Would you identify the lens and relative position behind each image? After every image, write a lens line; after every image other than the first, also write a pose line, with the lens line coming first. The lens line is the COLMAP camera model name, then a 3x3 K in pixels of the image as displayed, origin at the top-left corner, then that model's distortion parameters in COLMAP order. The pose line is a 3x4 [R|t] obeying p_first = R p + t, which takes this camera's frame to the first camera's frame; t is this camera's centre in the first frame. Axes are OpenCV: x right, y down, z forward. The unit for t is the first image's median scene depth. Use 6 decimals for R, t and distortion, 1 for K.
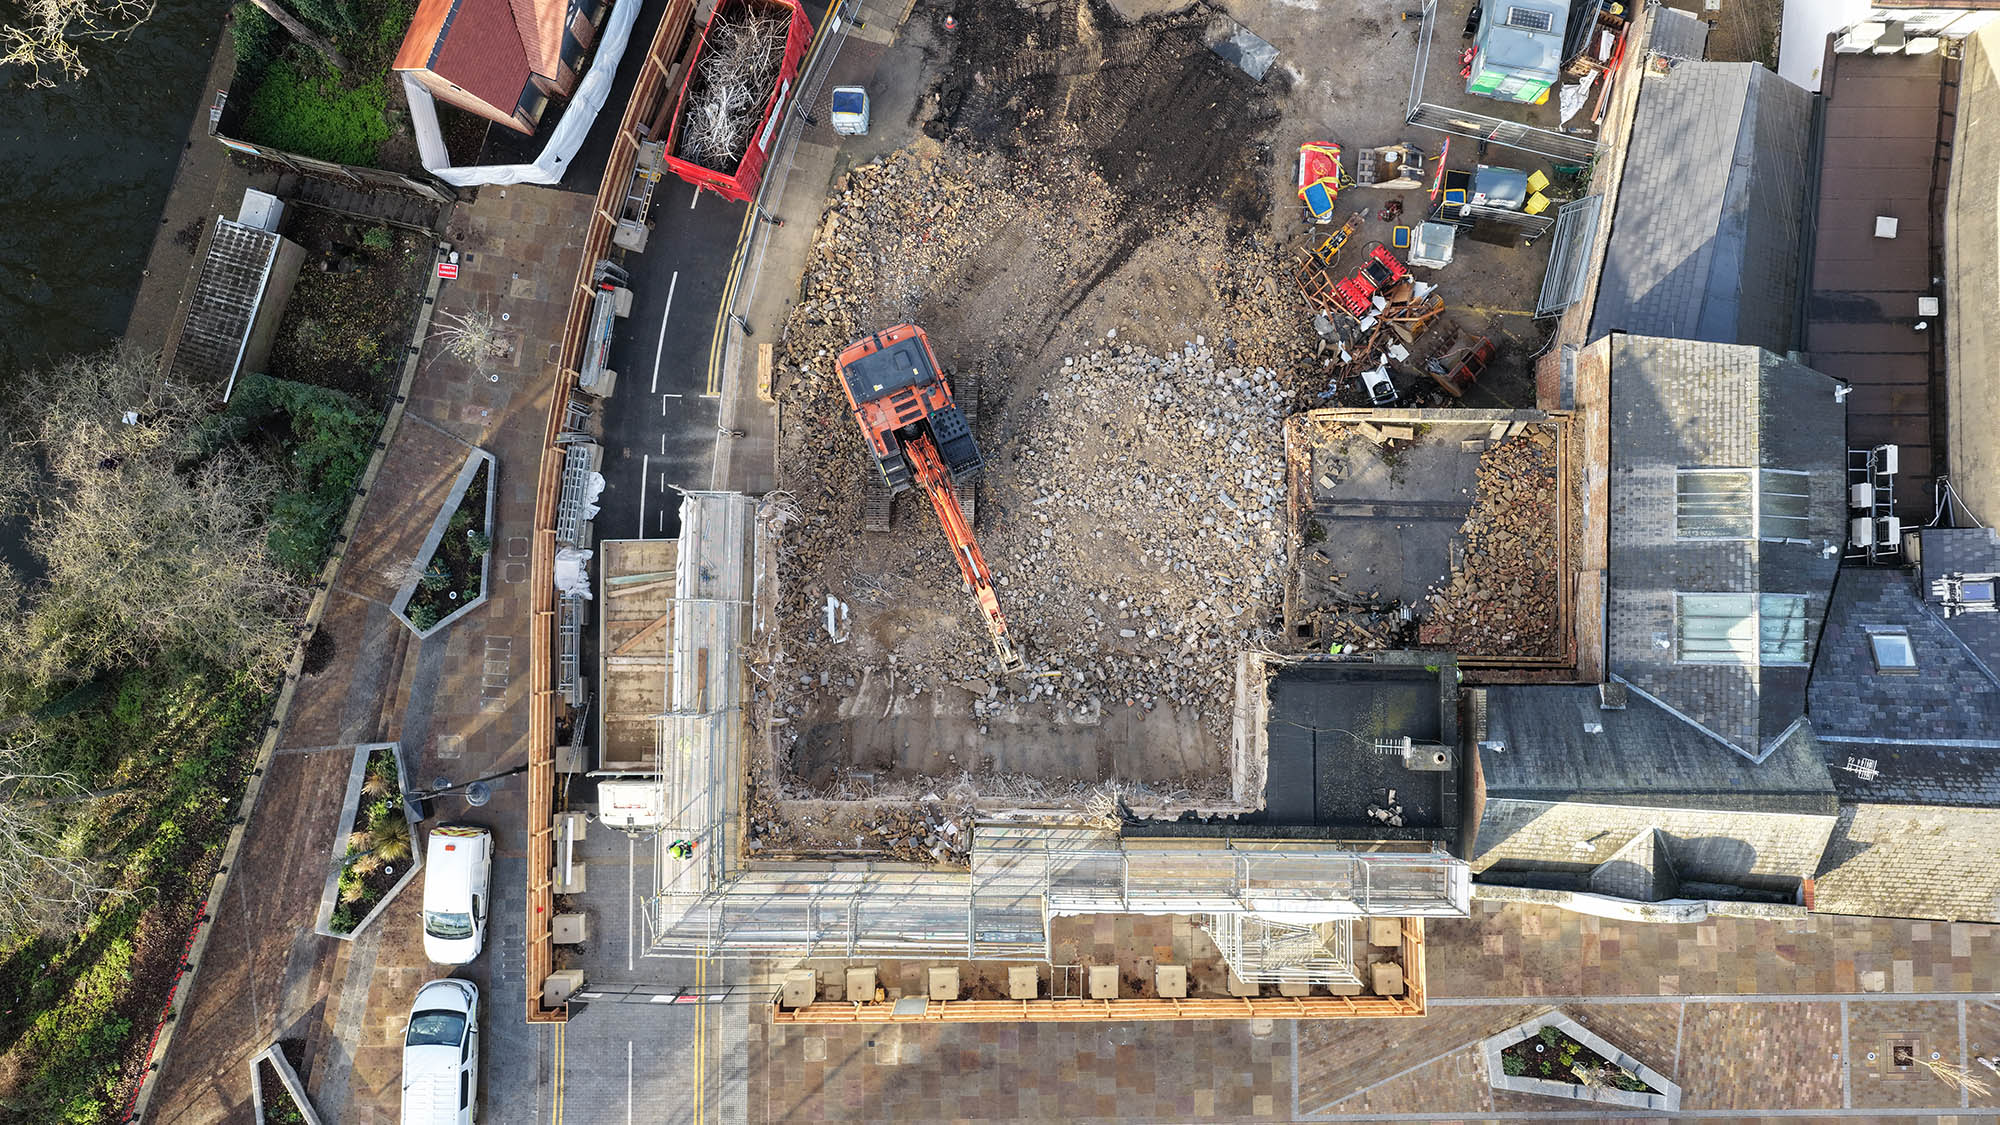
lens RADIAL K [[1617.4, 0, 1005.1], [0, 1617.4, 559.6], [0, 0, 1]] dist [-0.003068, 0.031128]
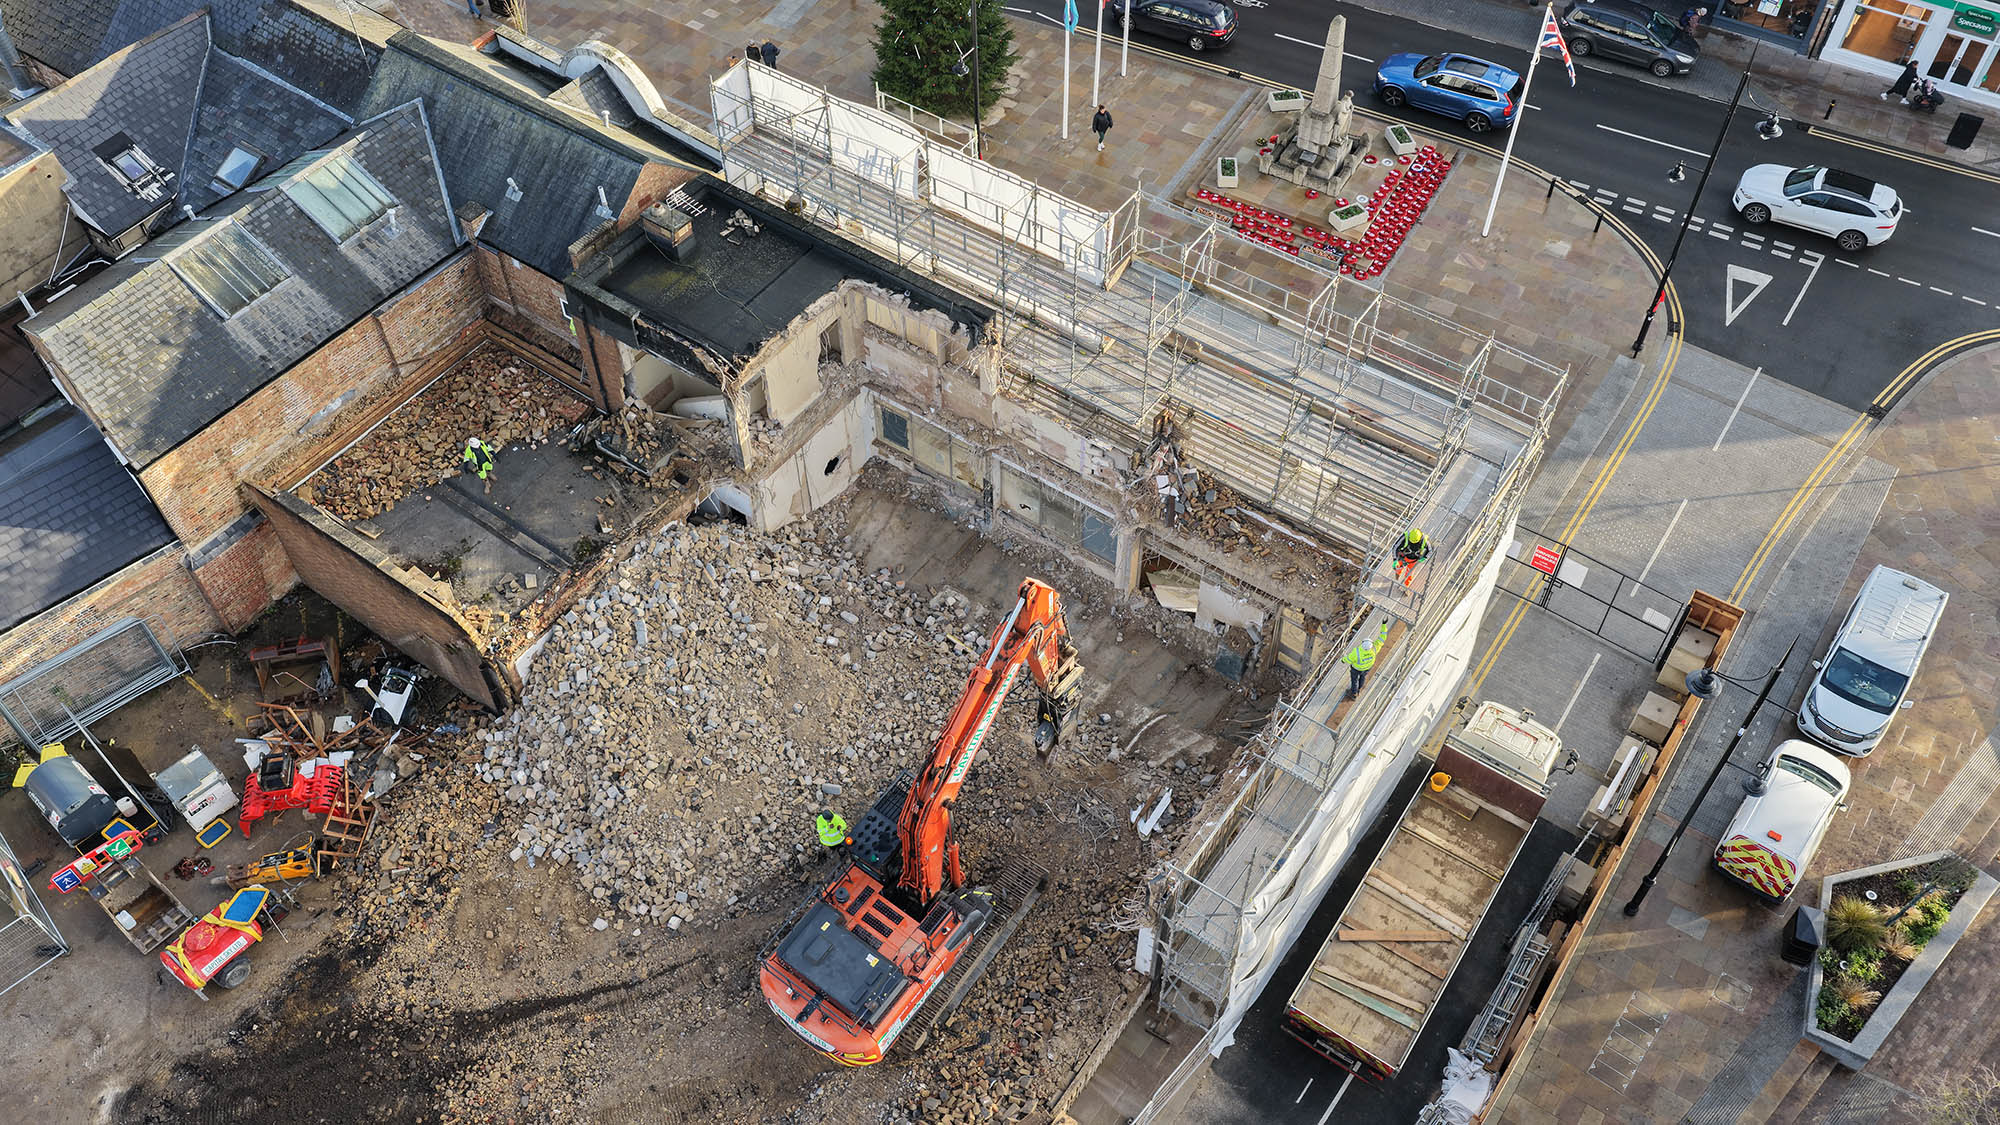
lens RADIAL K [[1617.4, 0, 1008.1], [0, 1617.4, 562.0], [0, 0, 1]] dist [-0.003068, 0.031128]
pose [[-0.823429, -0.439443, 0.358963, -0.263357], [0.567069, -0.615088, 0.547814, -0.330906], [-0.019940, 0.654642, 0.755676, 0.376780]]
